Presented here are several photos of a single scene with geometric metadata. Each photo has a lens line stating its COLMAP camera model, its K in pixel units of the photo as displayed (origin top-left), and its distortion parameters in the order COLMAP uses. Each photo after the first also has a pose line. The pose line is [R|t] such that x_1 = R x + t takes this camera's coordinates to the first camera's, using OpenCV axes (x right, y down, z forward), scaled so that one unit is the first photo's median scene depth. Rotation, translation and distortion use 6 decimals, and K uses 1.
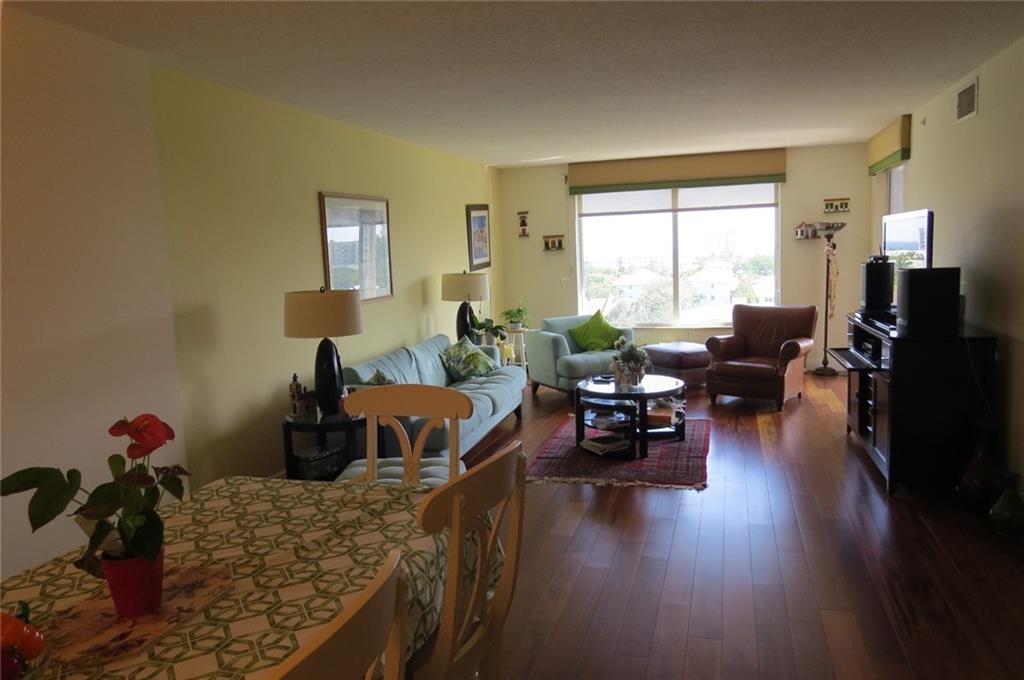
lens RADIAL K [[735.9, 0, 511.4], [0, 735.9, 331.0], [0, 0, 1]] dist [-0.020856, 0.012264]
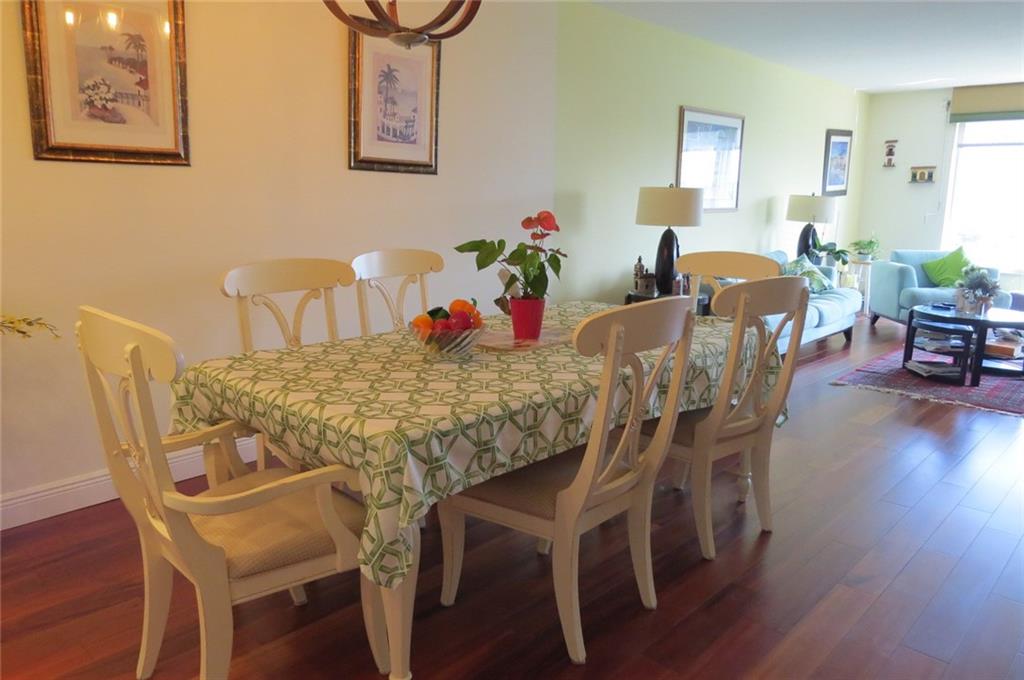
lens RADIAL K [[735.9, 0, 513.0], [0, 735.9, 332.4], [0, 0, 1]] dist [-0.020856, 0.012264]
pose [[0.888853, 0.140297, -0.436185, 0.034980], [-0.104869, 0.988990, 0.104405, 0.045675], [0.446030, -0.047058, 0.893780, -0.096716]]
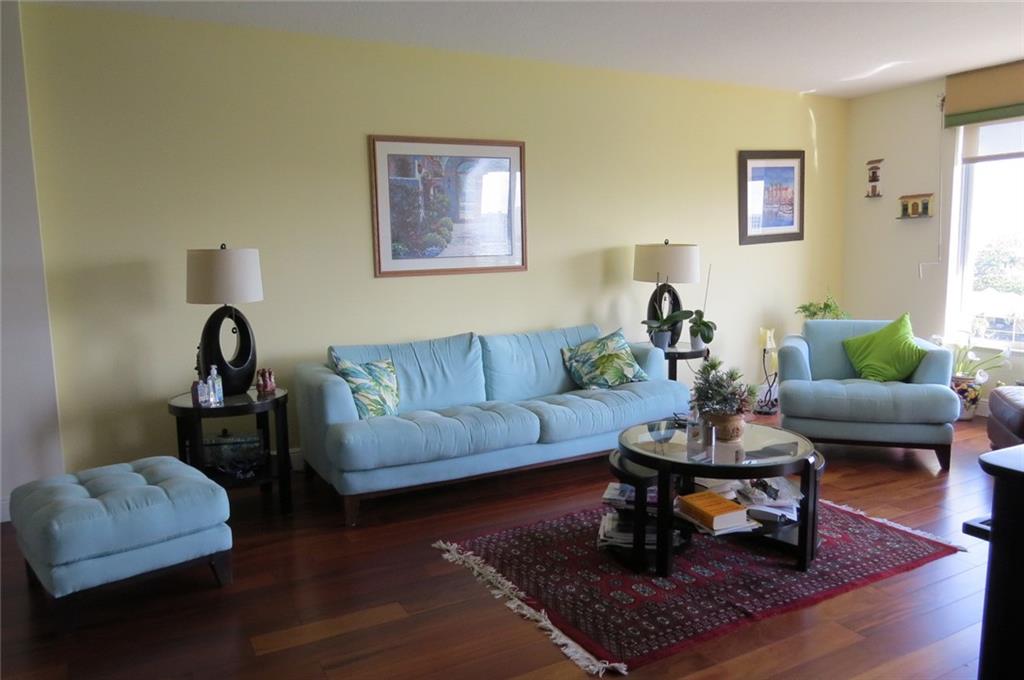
lens RADIAL K [[735.9, 0, 510.4], [0, 735.9, 338.3], [0, 0, 1]] dist [-0.020856, 0.012264]
pose [[0.707997, 0.115623, -0.696686, 0.328945], [-0.091599, 0.993208, 0.071748, -0.023785], [0.700249, 0.013018, 0.713779, 0.373801]]
